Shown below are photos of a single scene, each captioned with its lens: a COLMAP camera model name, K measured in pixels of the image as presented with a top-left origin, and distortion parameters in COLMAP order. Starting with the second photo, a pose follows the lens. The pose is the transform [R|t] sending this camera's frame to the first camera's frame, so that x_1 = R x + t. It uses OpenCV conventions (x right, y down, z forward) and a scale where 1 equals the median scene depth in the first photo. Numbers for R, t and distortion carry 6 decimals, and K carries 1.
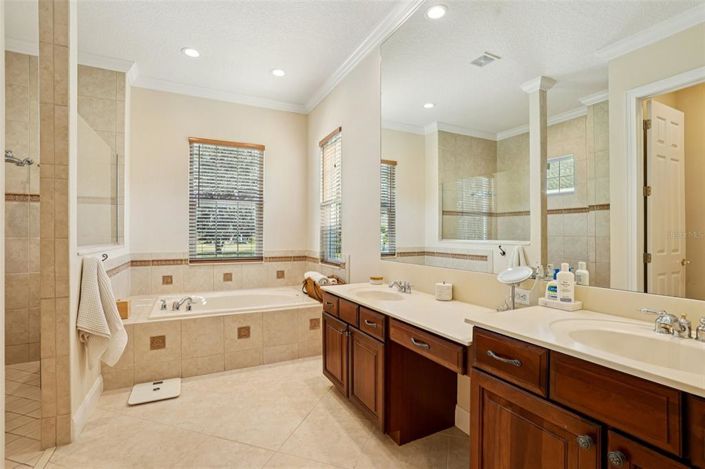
lens RADIAL K [[327.3, 0, 353.0], [0, 327.3, 235.7], [0, 0, 1]] dist [-0.036552, 0.011480]
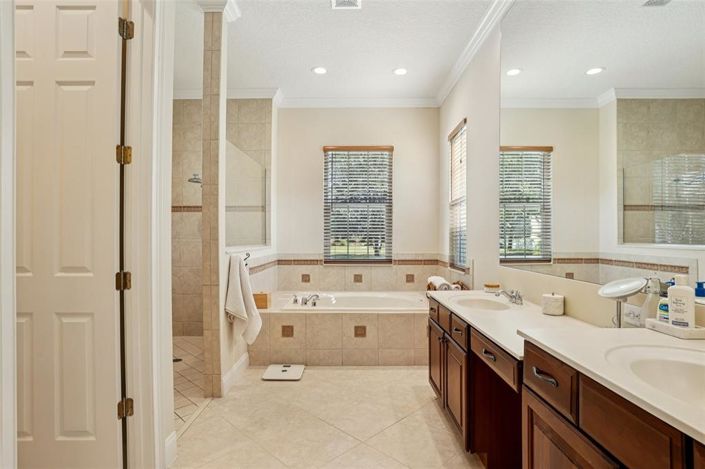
lens RADIAL K [[363.6, 0, 349.9], [0, 363.6, 236.2], [0, 0, 1]] dist [-0.039416, 0.012266]
pose [[0.889692, -0.002621, -0.456554, 0.159556], [0.000774, 0.999991, -0.004232, -0.001184], [0.456561, 0.003412, 0.889686, -0.042929]]
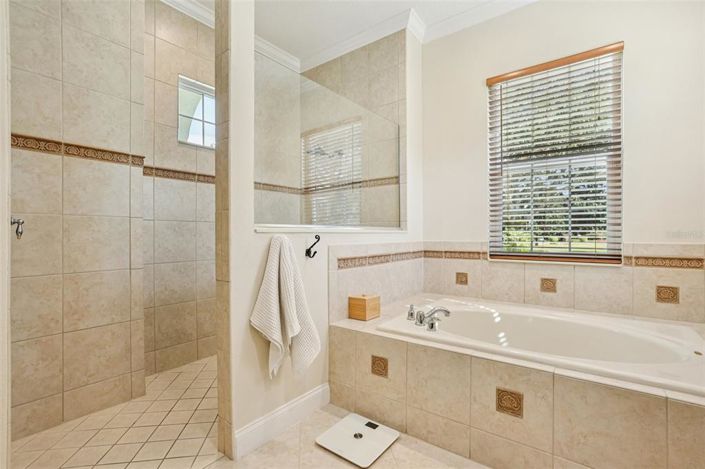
lens RADIAL K [[327.3, 0, 356.0], [0, 327.3, 233.3], [0, 0, 1]] dist [-0.036552, 0.011480]
pose [[0.434855, -0.003729, -0.900493, 0.002925], [0.004354, 0.999988, -0.002039, 0.041375], [0.900490, -0.003034, 0.434866, 0.568174]]
